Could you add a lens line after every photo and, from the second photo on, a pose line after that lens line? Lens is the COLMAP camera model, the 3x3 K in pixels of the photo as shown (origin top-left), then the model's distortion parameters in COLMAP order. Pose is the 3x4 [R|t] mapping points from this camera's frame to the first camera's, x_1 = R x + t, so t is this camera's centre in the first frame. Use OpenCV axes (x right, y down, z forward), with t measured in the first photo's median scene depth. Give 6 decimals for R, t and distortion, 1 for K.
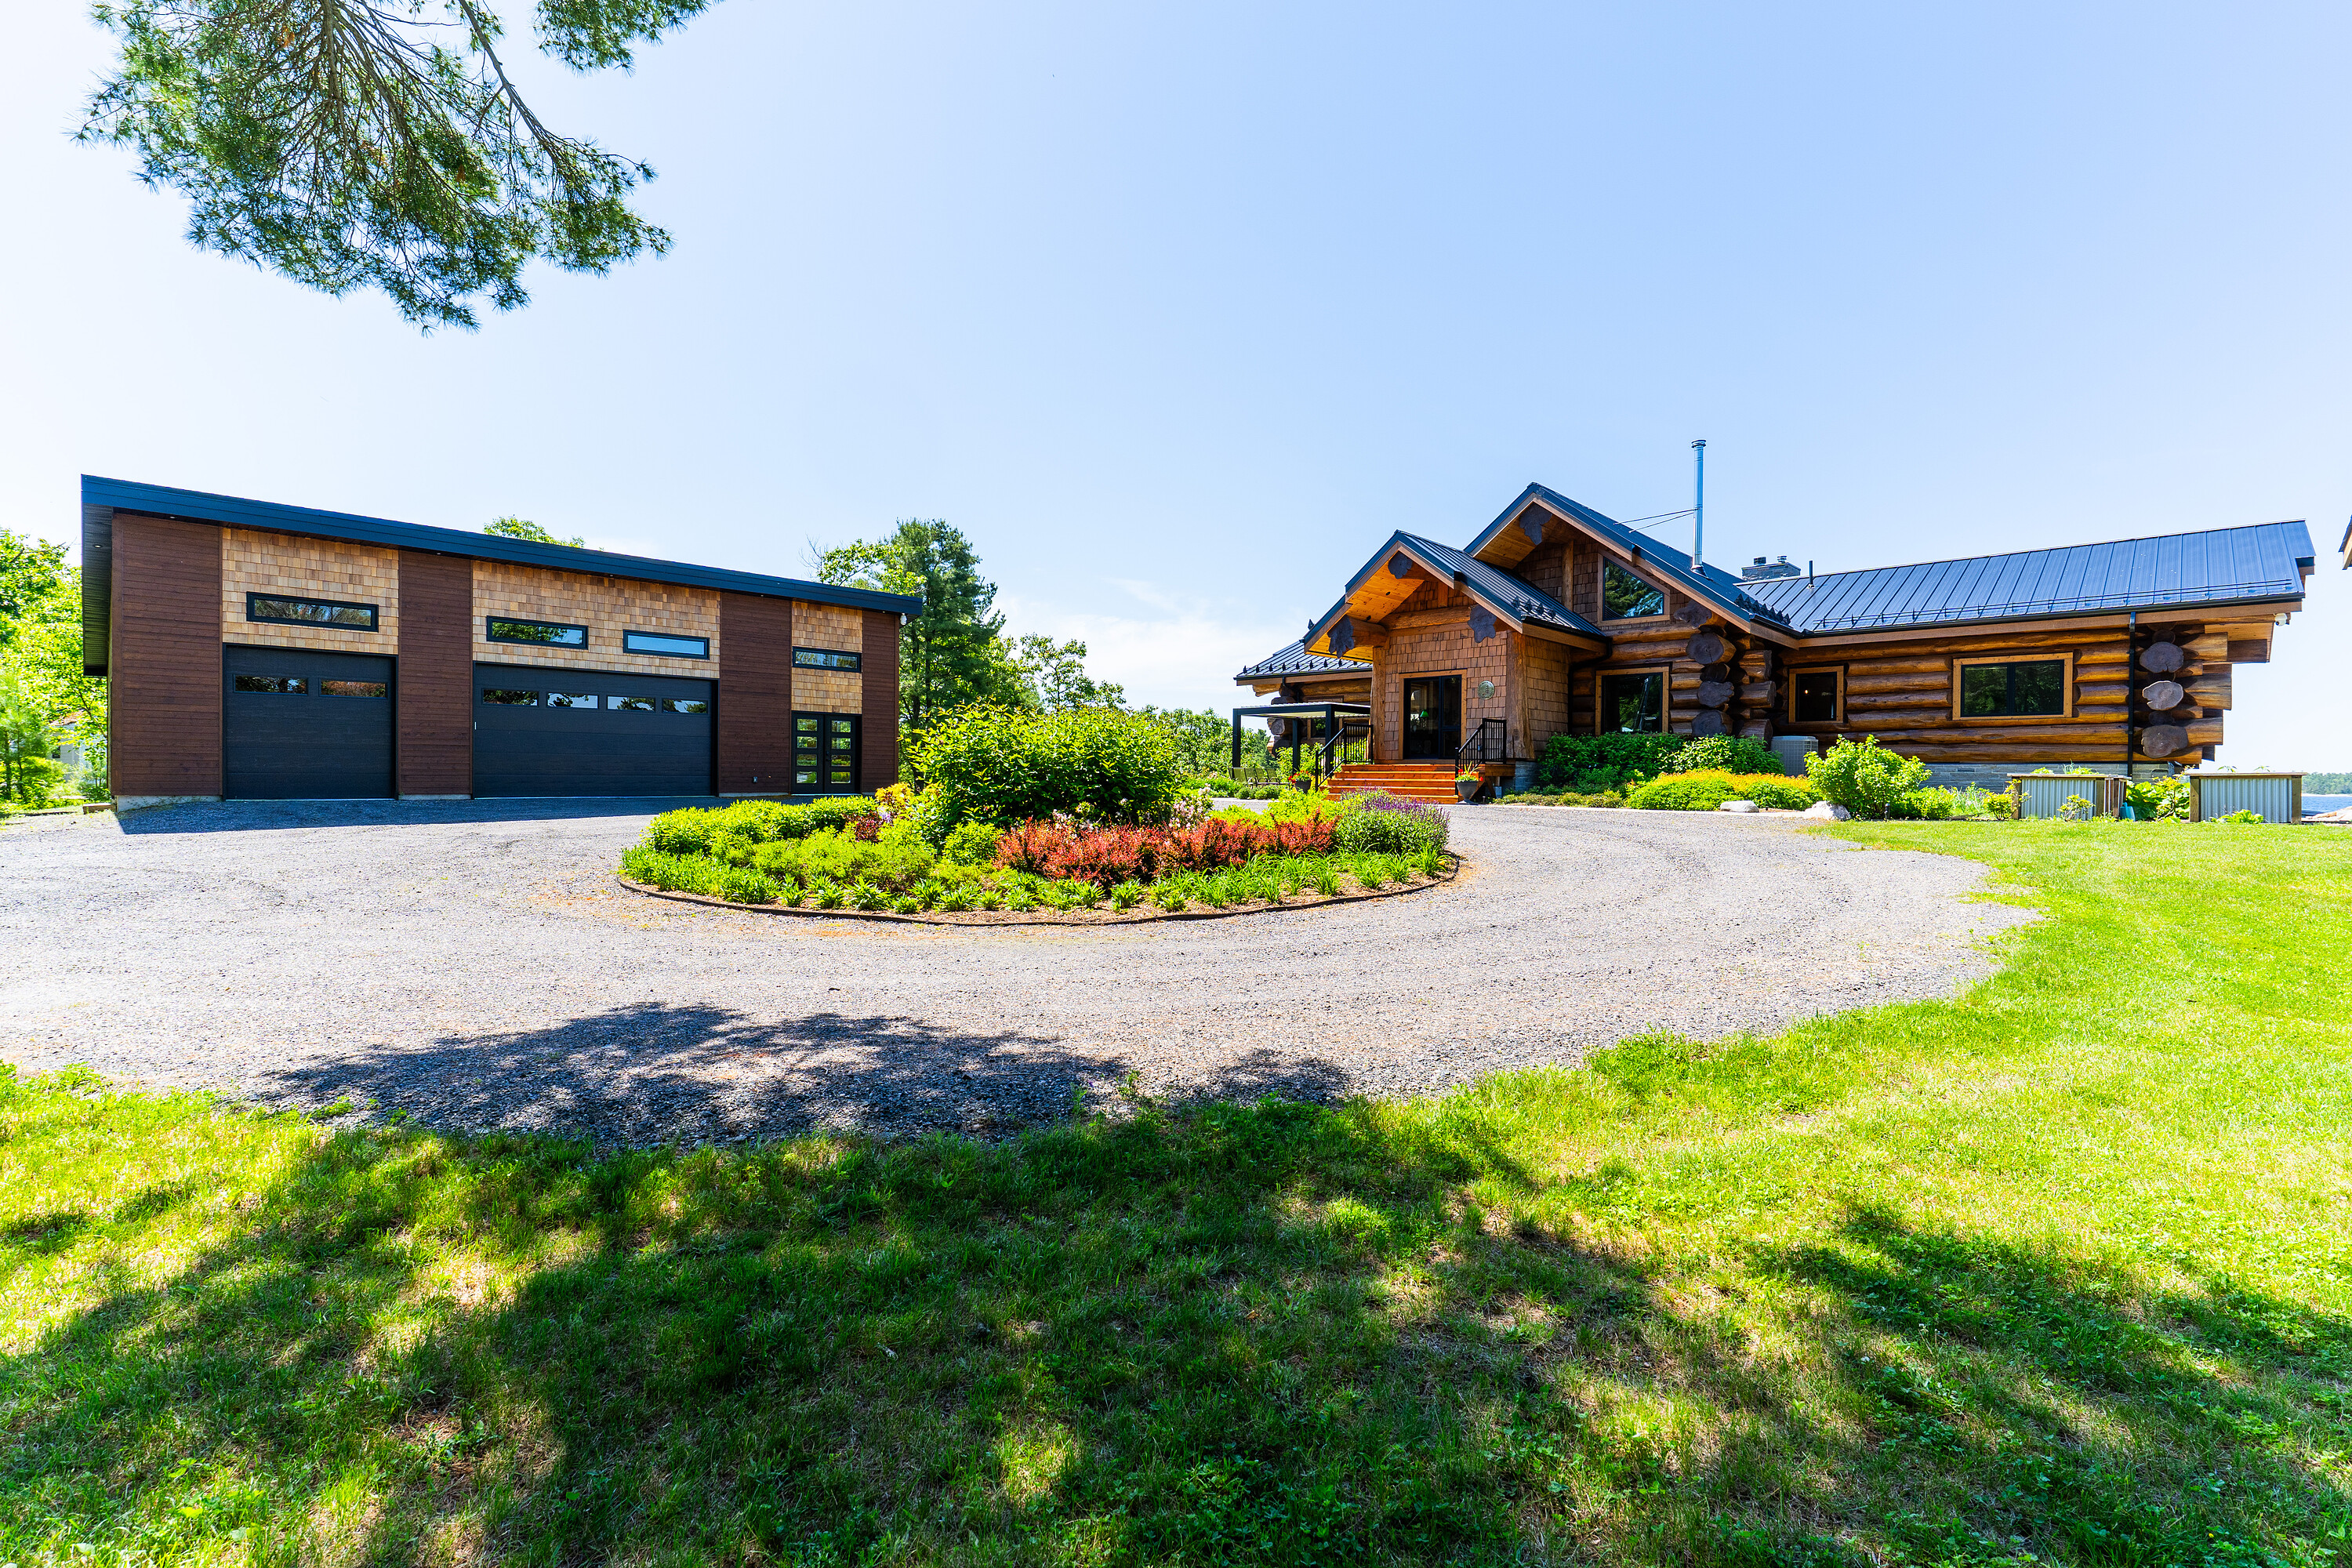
lens RADIAL K [[1049.1, 0, 1176.0], [0, 1049.1, 784.0], [0, 0, 1]] dist [-0.002954, 0.000762]
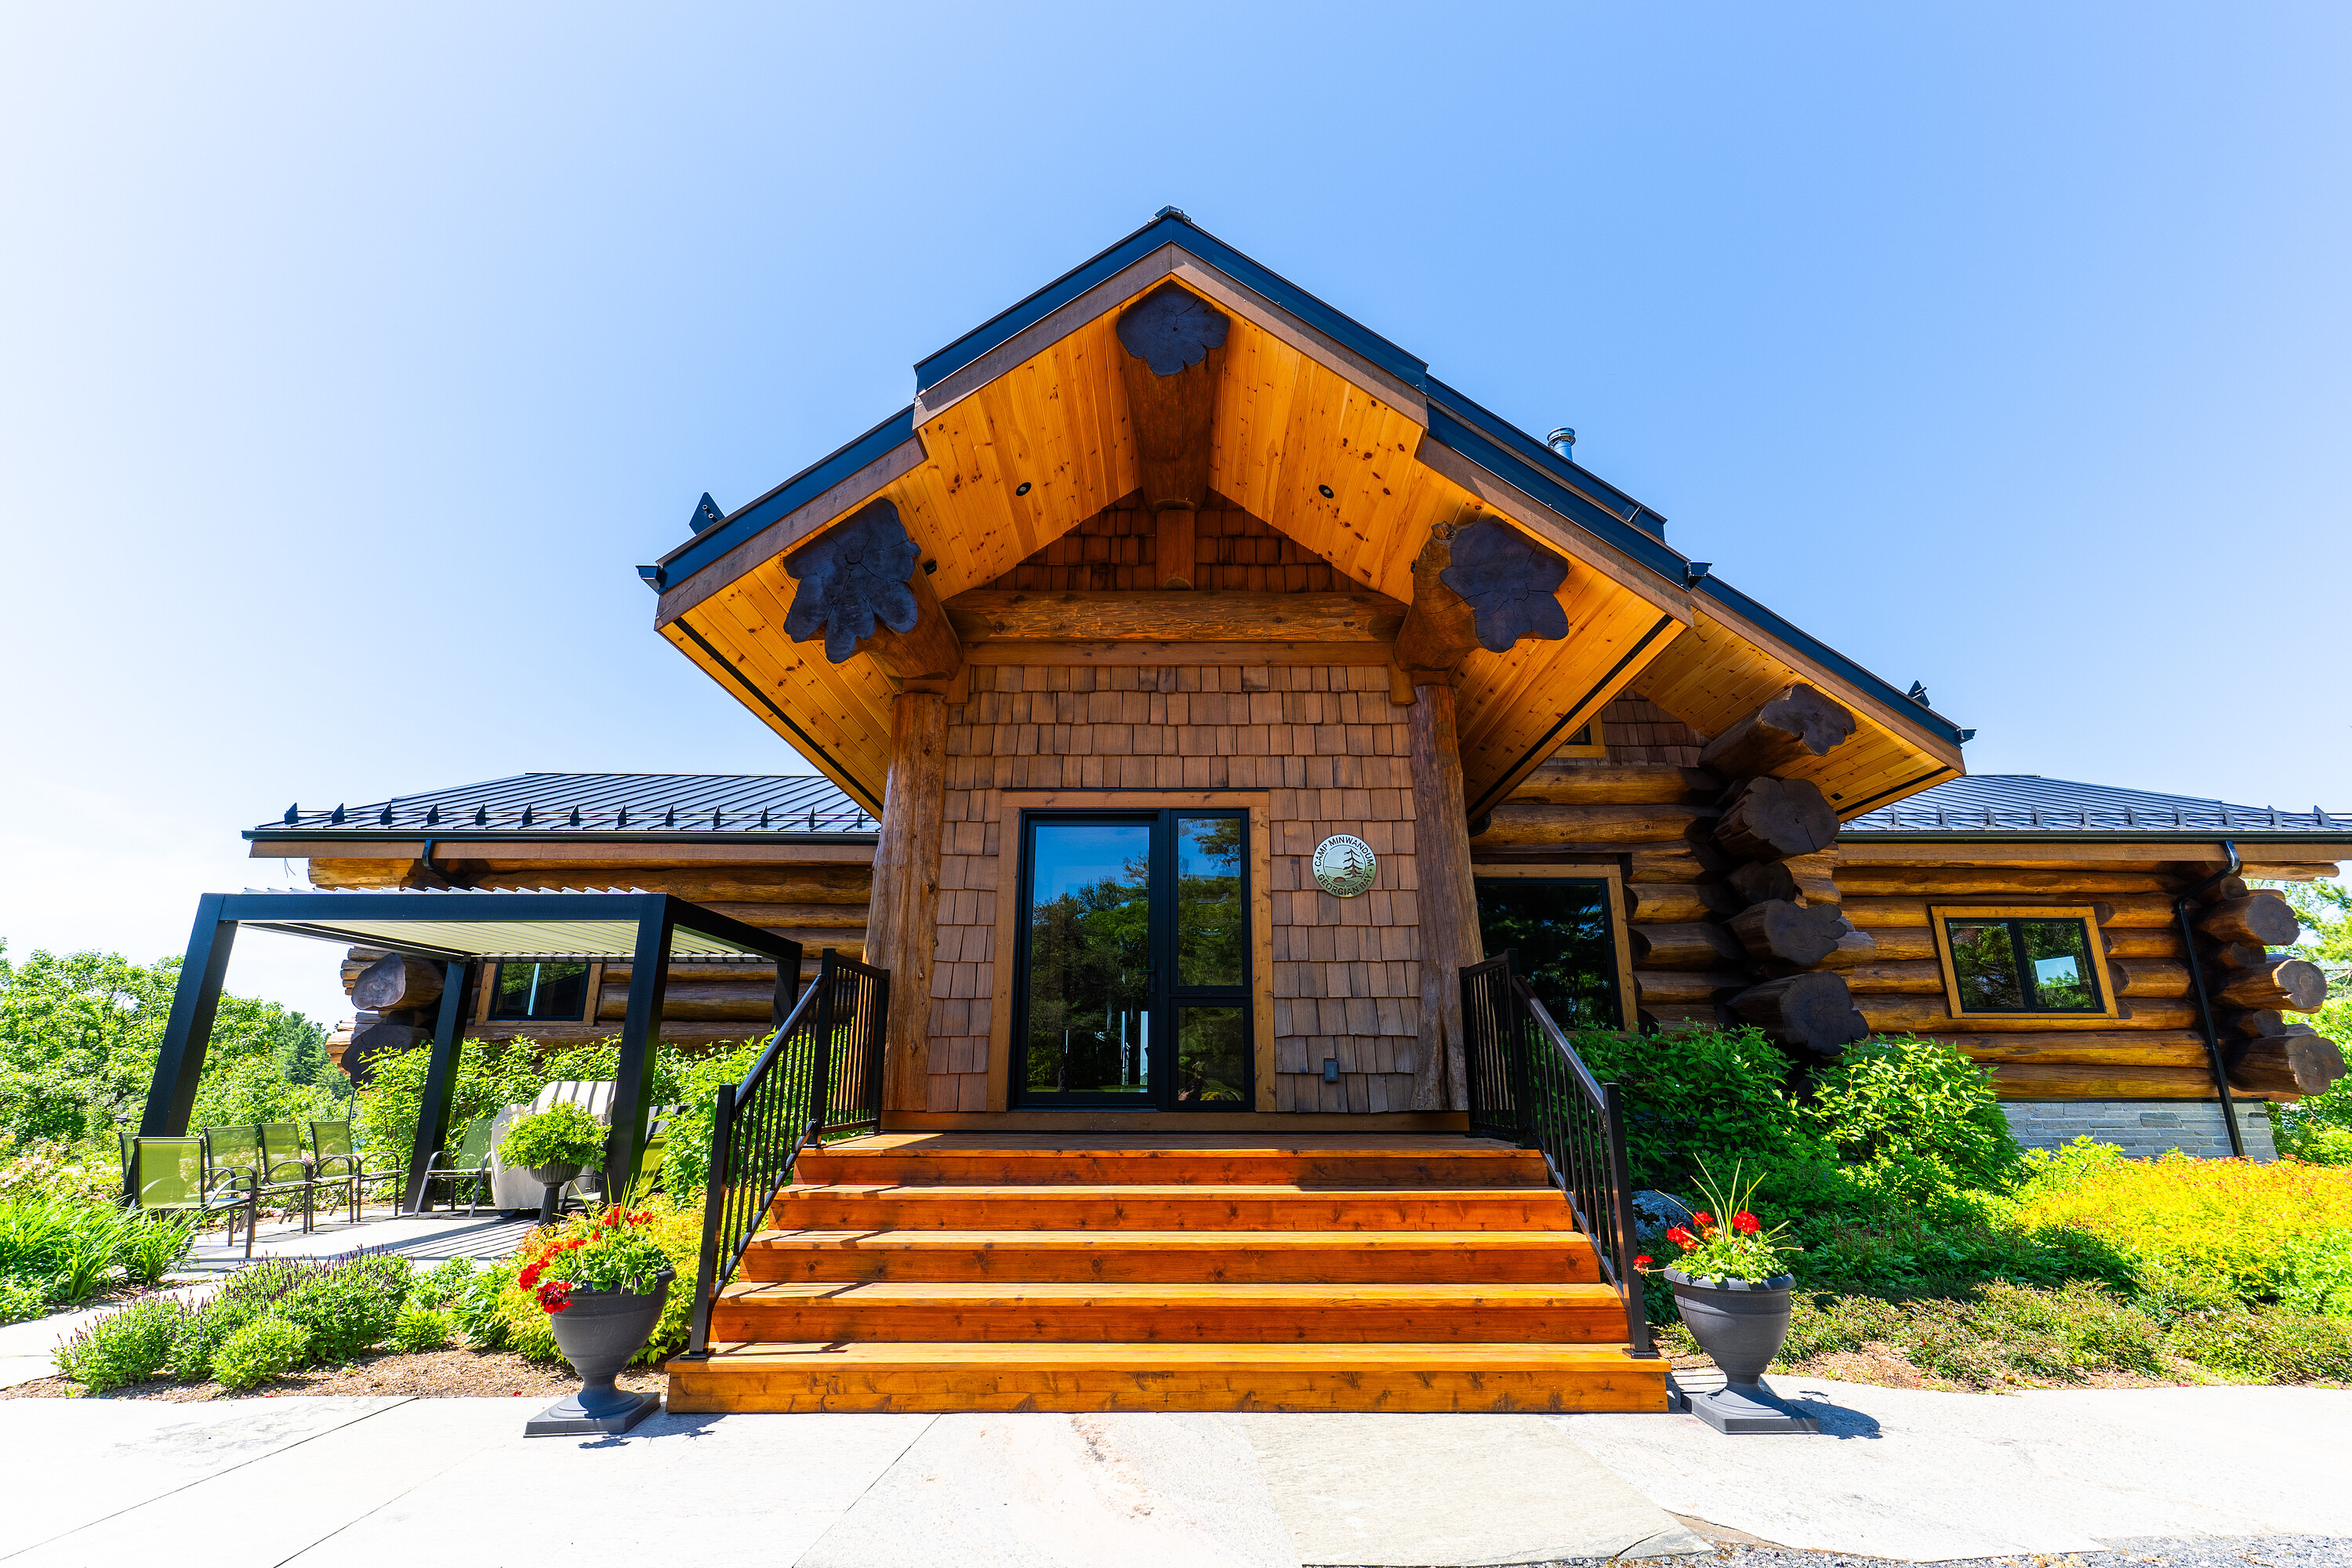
lens RADIAL K [[1049.1, 0, 1176.0], [0, 1049.1, 784.0], [0, 0, 1]] dist [-0.002954, 0.000762]
pose [[0.718781, 0.181893, 0.671021, 0.061530], [0.009254, 0.962581, -0.270838, -0.032338], [-0.695175, 0.200882, 0.690201, 0.819015]]
